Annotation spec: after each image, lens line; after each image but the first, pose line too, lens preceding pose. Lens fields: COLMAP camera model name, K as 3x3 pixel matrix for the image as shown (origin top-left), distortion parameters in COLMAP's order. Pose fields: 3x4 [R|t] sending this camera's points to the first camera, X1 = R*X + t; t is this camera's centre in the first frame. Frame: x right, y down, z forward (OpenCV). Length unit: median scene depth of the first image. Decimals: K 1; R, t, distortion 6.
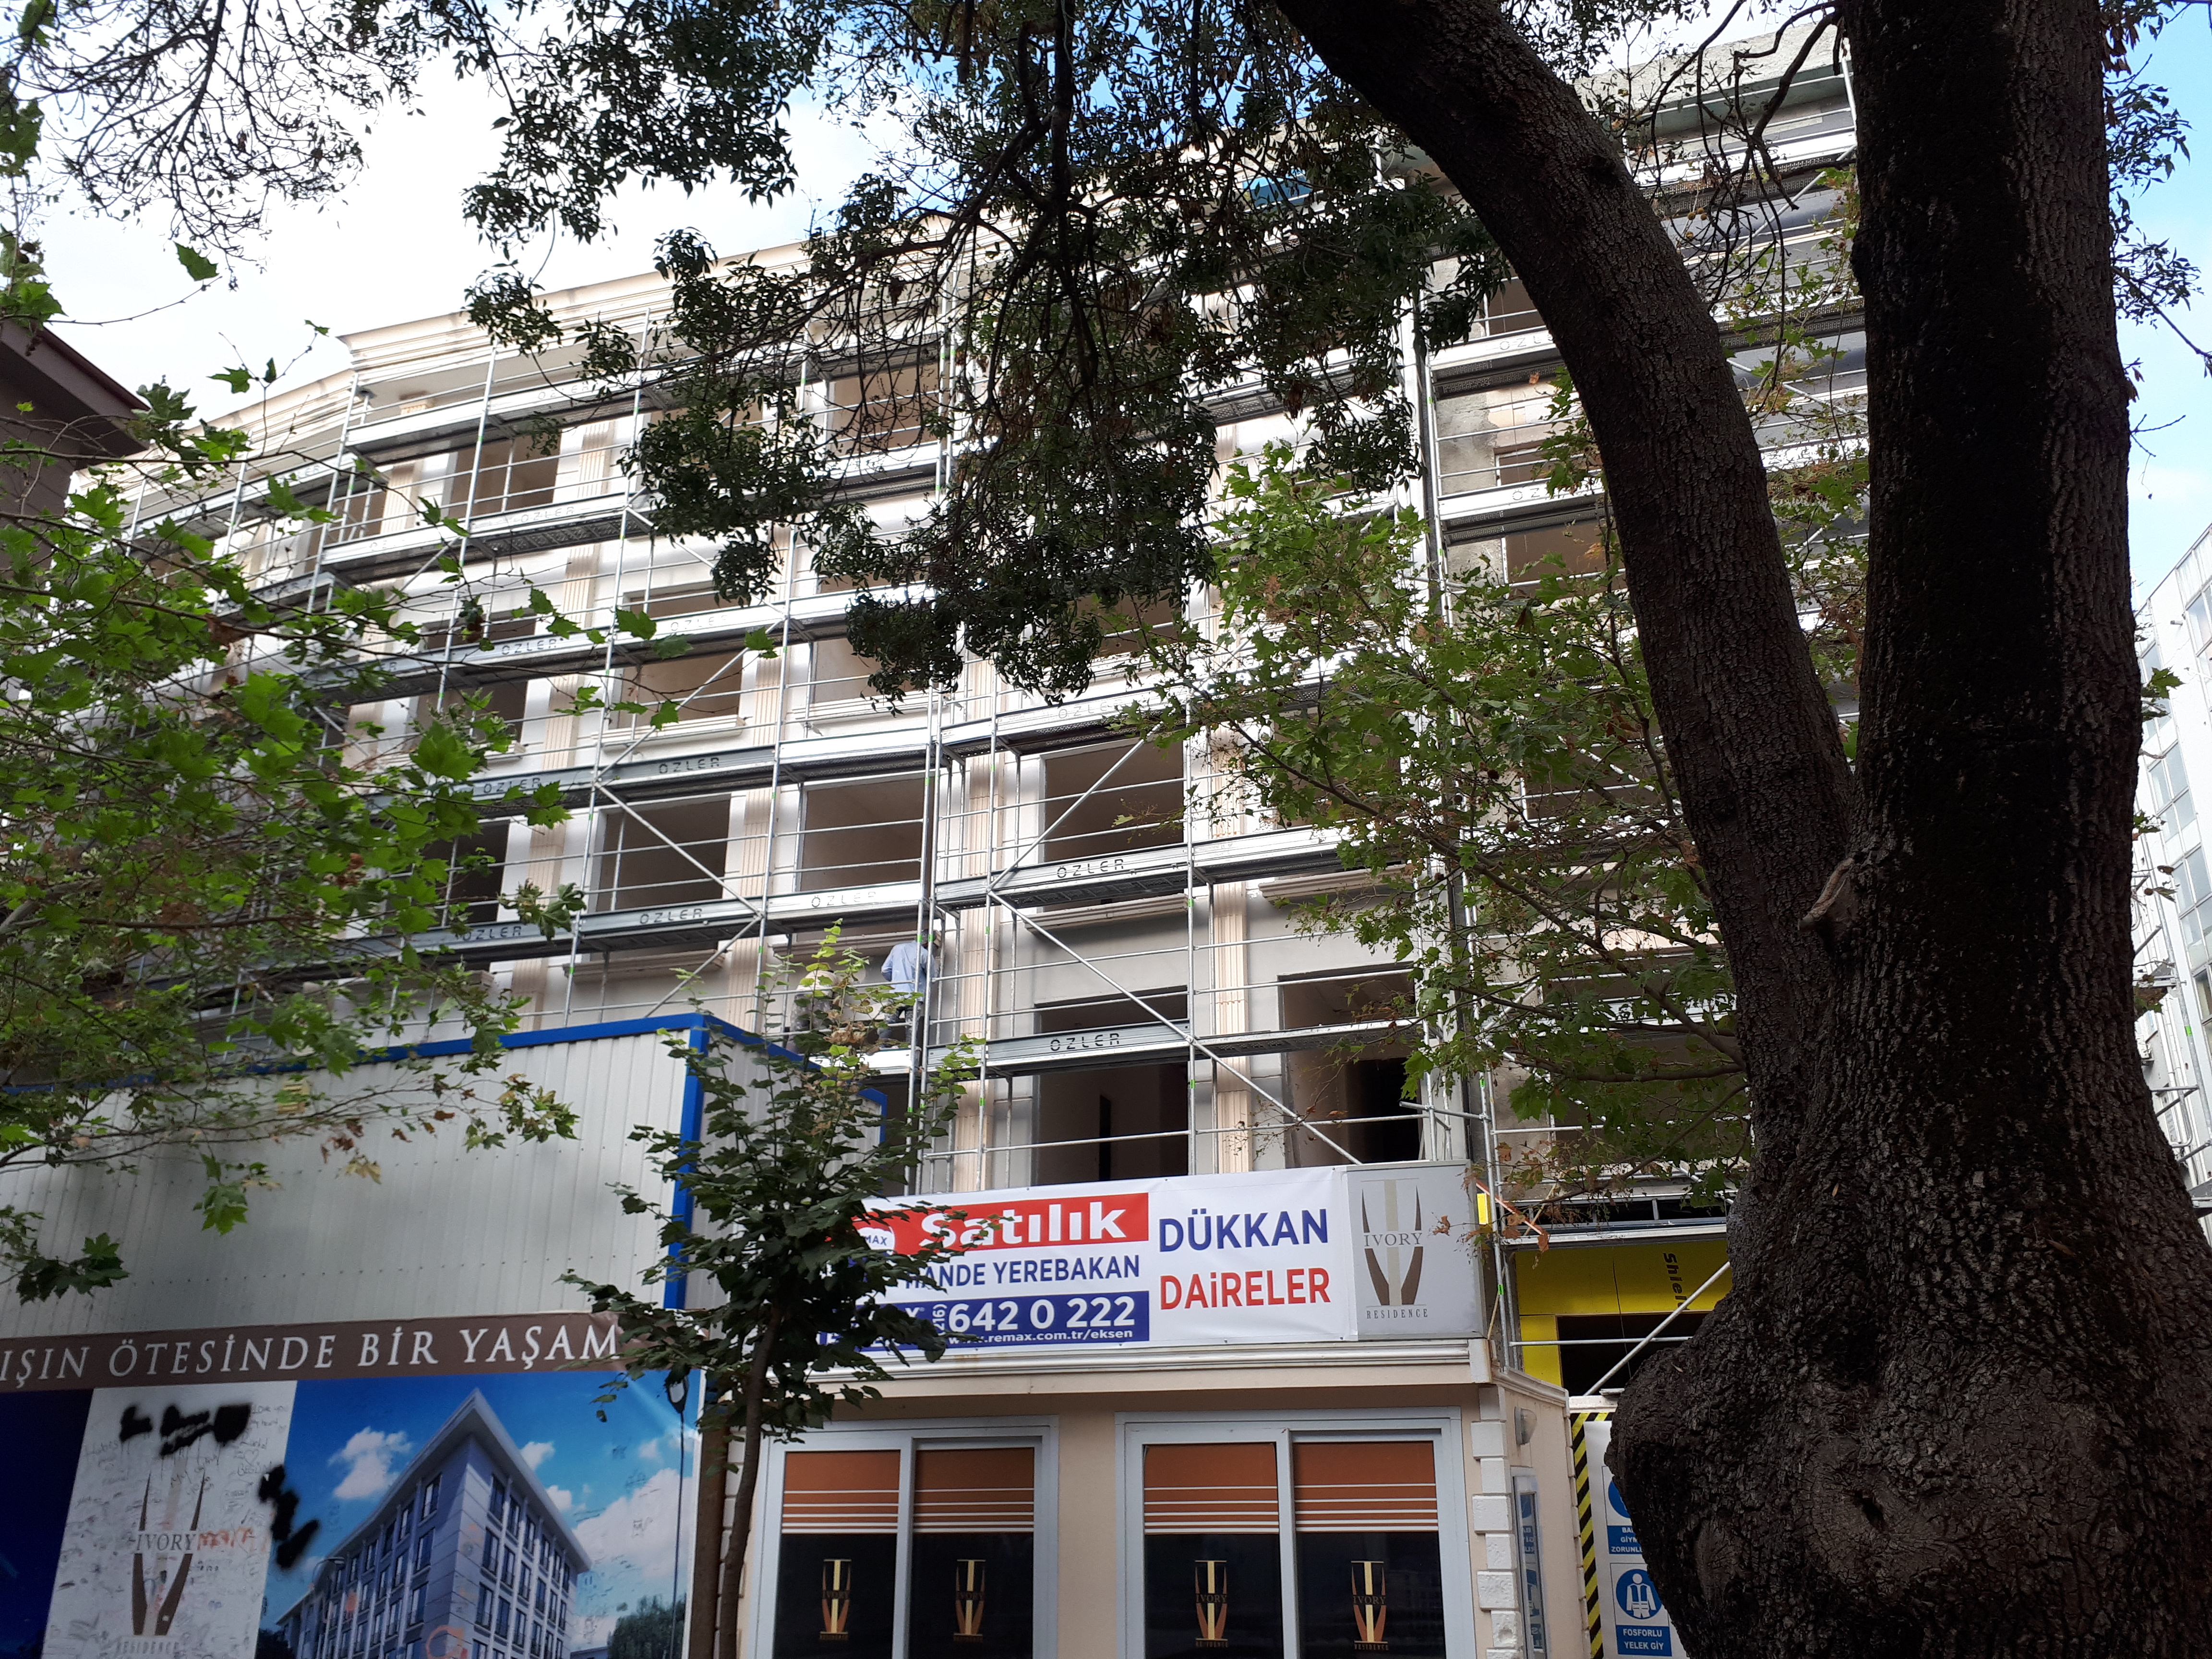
lens RADIAL K [[1881.2, 0, 1106.0], [0, 1881.2, 829.5], [0, 0, 1]] dist [0.025703, 0.006911]
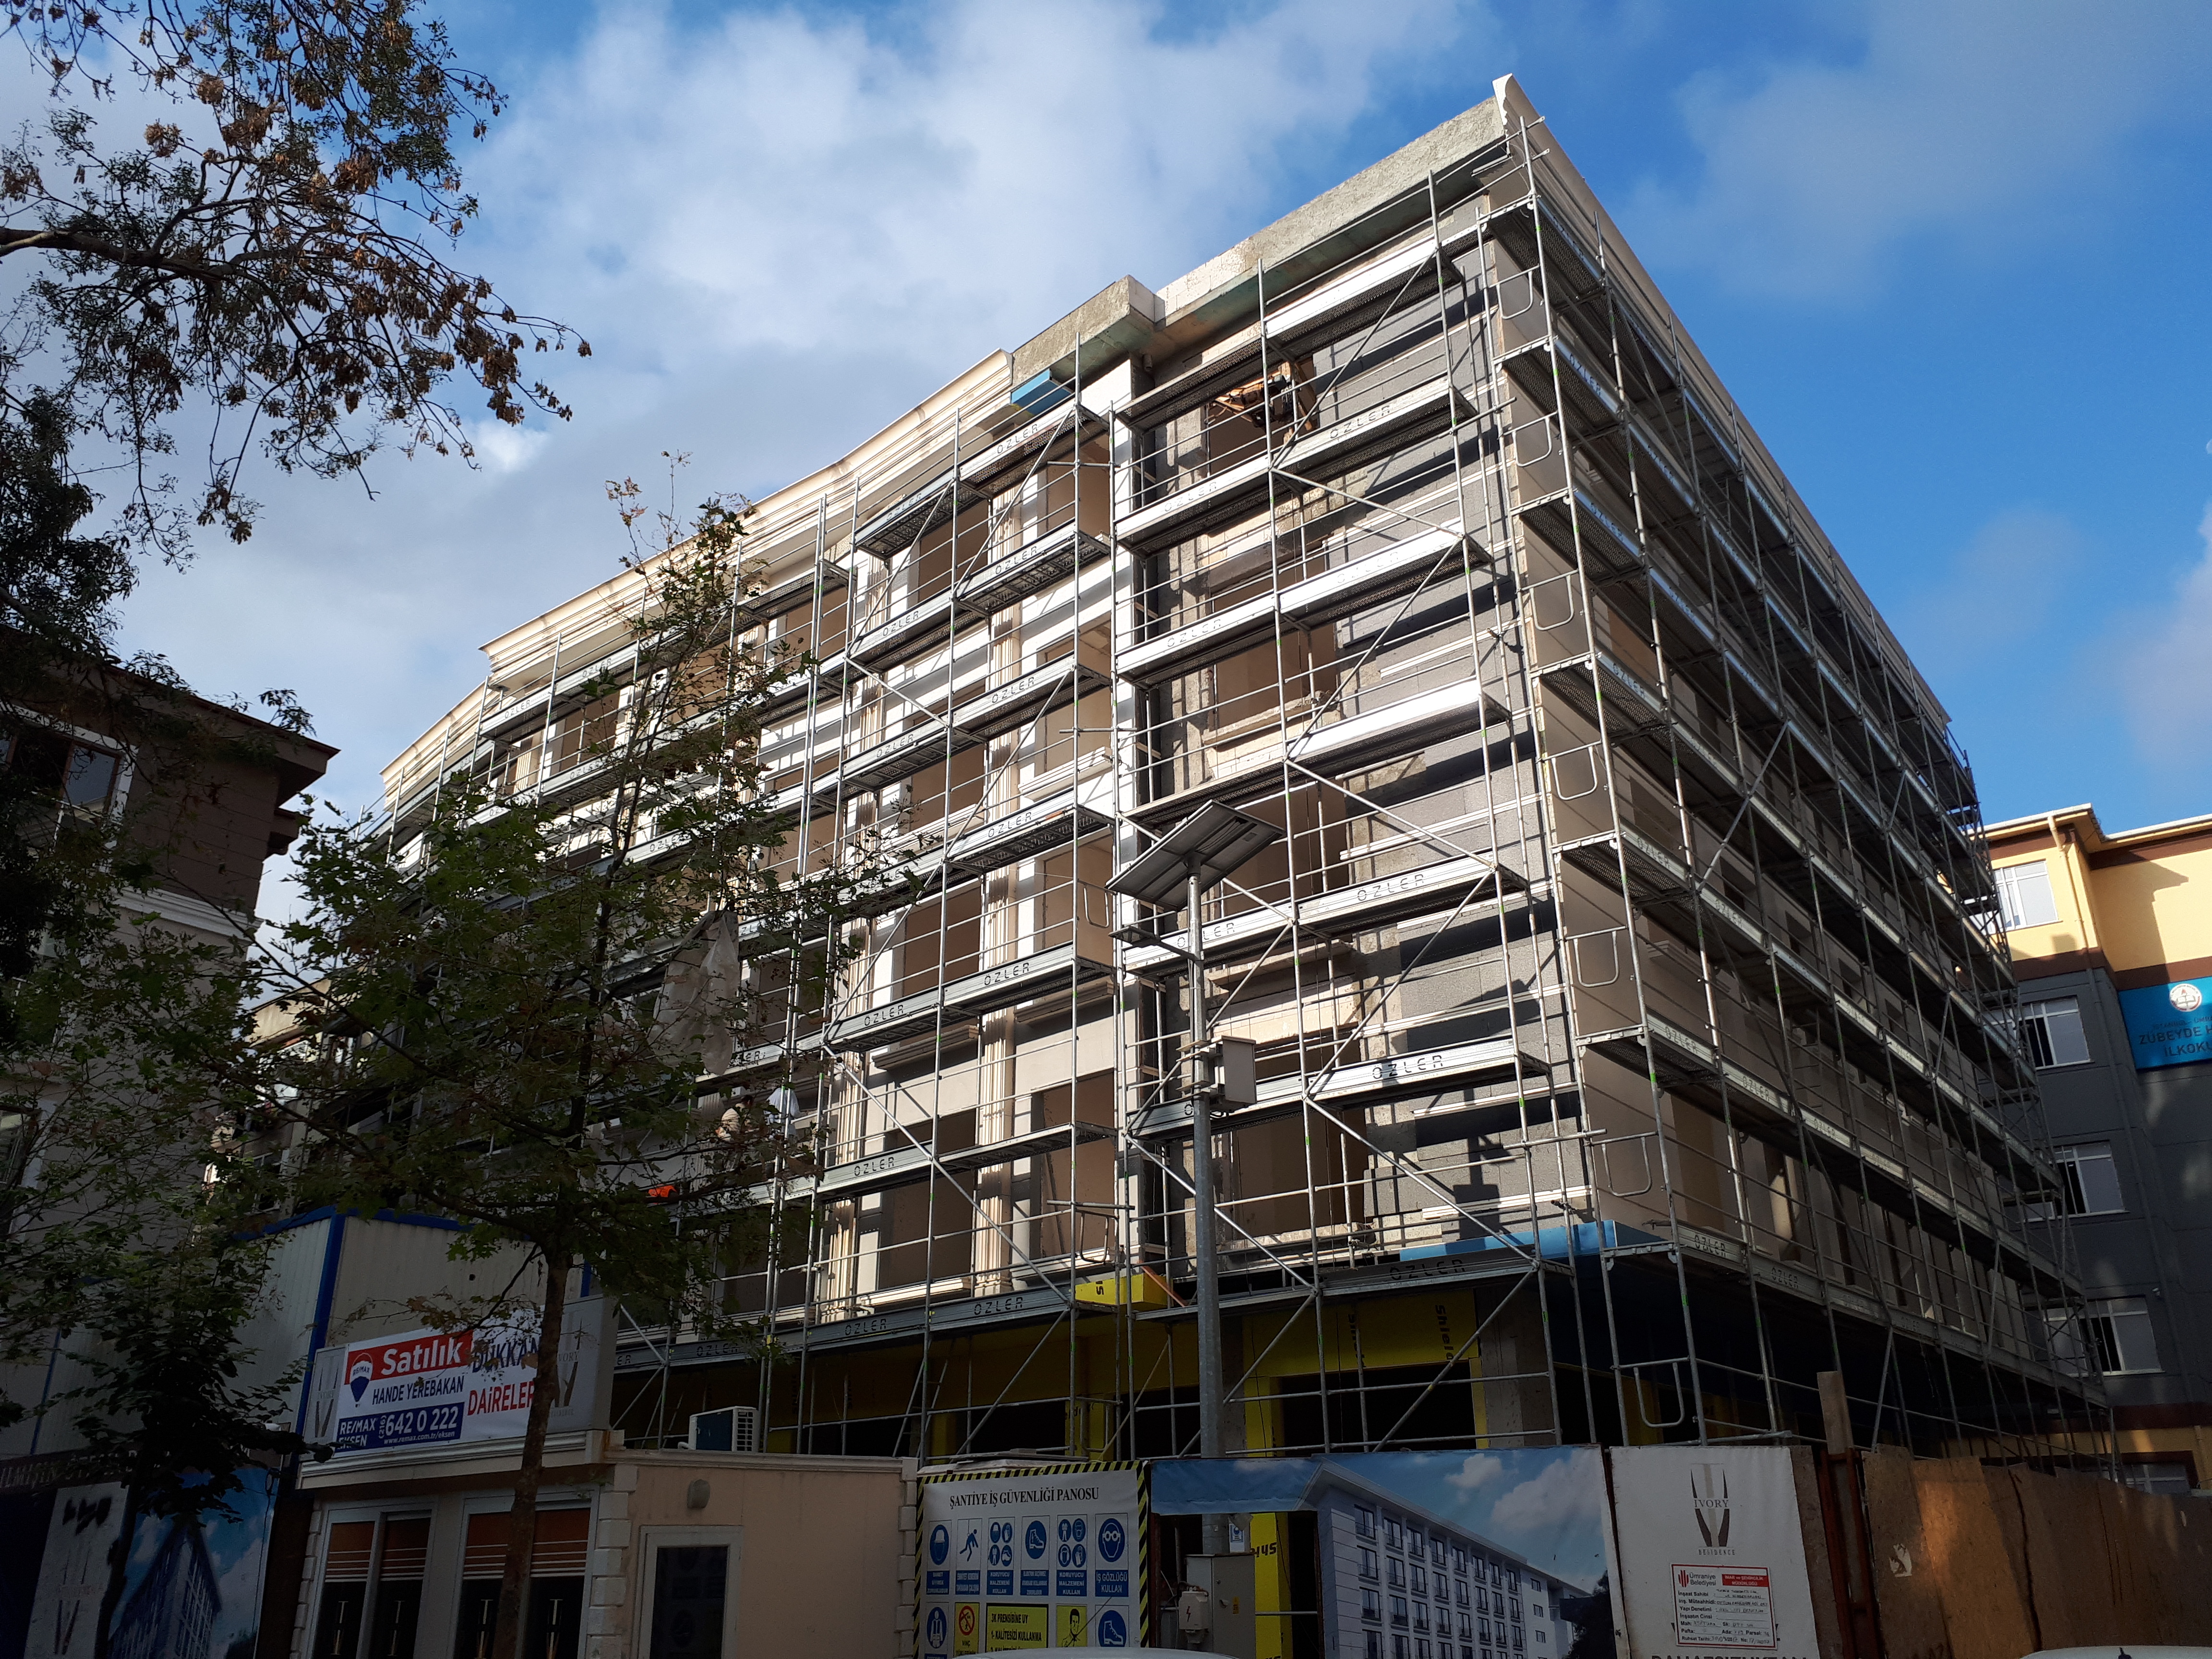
lens RADIAL K [[1881.2, 0, 1106.0], [0, 1881.2, 829.5], [0, 0, 1]] dist [0.025703, 0.006911]
pose [[0.916722, -0.155656, -0.367957, 0.932545], [0.149711, 0.987712, -0.044841, -0.032540], [0.370416, -0.013980, 0.928761, -0.093984]]
